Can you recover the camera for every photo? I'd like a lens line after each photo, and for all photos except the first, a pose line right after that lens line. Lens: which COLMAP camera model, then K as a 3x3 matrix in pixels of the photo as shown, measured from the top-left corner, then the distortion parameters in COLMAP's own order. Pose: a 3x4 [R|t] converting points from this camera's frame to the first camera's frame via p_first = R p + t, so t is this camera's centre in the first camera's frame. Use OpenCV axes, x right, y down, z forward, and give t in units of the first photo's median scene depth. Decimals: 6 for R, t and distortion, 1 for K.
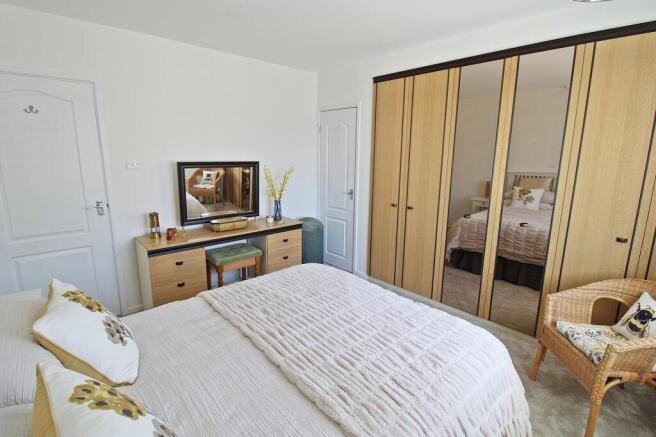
lens RADIAL K [[313.4, 0, 329.9], [0, 313.4, 216.0], [0, 0, 1]] dist [-0.009436, -0.004950]
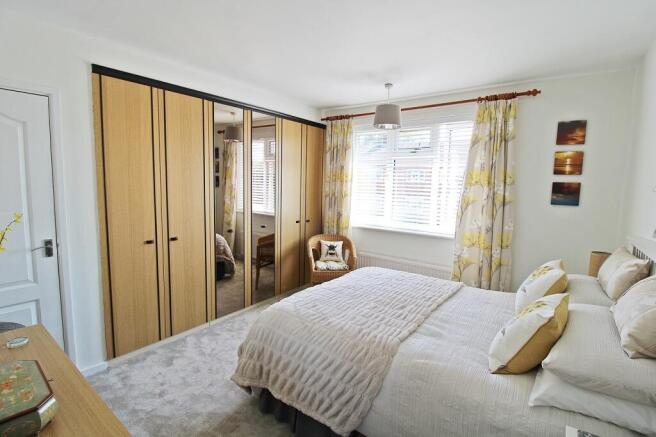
lens RADIAL K [[313.4, 0, 329.3], [0, 313.4, 214.9], [0, 0, 1]] dist [-0.009436, -0.004950]
pose [[-0.200644, -0.121973, 0.972042, -0.668740], [0.168142, 0.973208, 0.156826, -0.154323], [-0.965127, 0.194907, -0.174759, 0.718733]]
